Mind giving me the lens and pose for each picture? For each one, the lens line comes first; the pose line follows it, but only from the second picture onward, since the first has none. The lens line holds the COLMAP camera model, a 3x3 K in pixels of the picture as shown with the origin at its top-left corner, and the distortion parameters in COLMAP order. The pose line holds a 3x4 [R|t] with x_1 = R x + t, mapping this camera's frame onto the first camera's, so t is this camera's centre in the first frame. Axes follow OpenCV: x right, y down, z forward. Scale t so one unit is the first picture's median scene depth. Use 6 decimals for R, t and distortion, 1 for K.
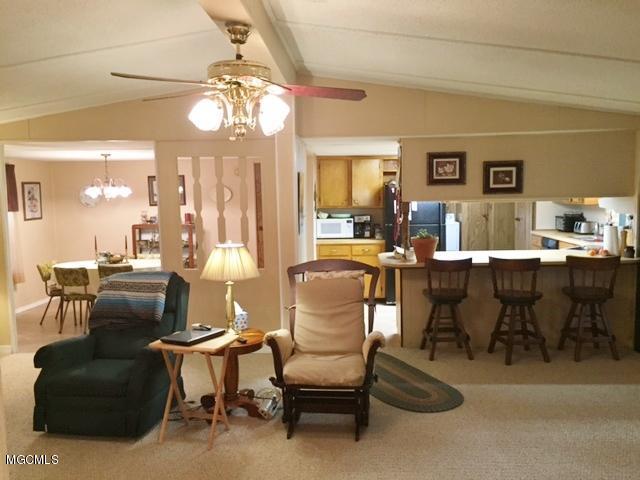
lens RADIAL K [[546.2, 0, 320.0], [0, 546.2, 240.0], [0, 0, 1]] dist [0.082827, -0.115150]
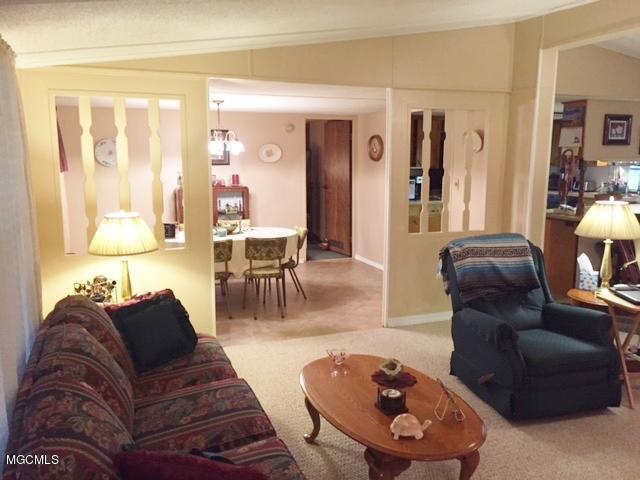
lens RADIAL K [[546.2, 0, 320.0], [0, 546.2, 240.0], [0, 0, 1]] dist [0.082827, -0.115150]
pose [[0.909995, -0.048498, 0.411772, -0.765082], [0.021906, 0.997372, 0.069058, -0.002164], [-0.414039, -0.053823, 0.908666, 0.240526]]
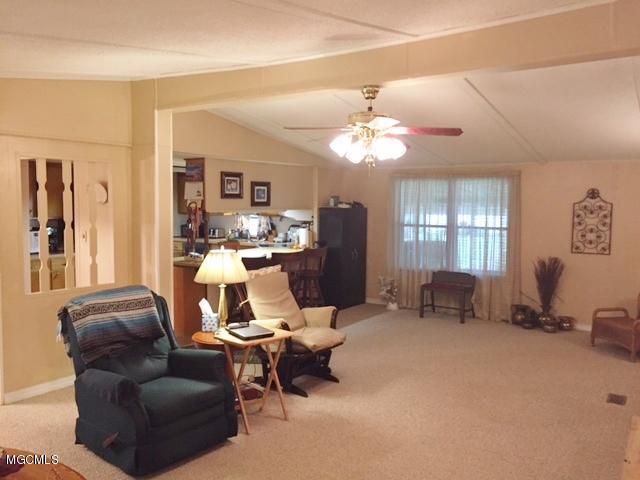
lens RADIAL K [[546.2, 0, 320.0], [0, 546.2, 240.0], [0, 0, 1]] dist [0.082827, -0.115150]
pose [[0.507489, -0.041956, 0.860636, -0.740476], [0.061442, 0.998033, 0.012424, -0.010170], [-0.859465, 0.046575, 0.509069, 0.207091]]
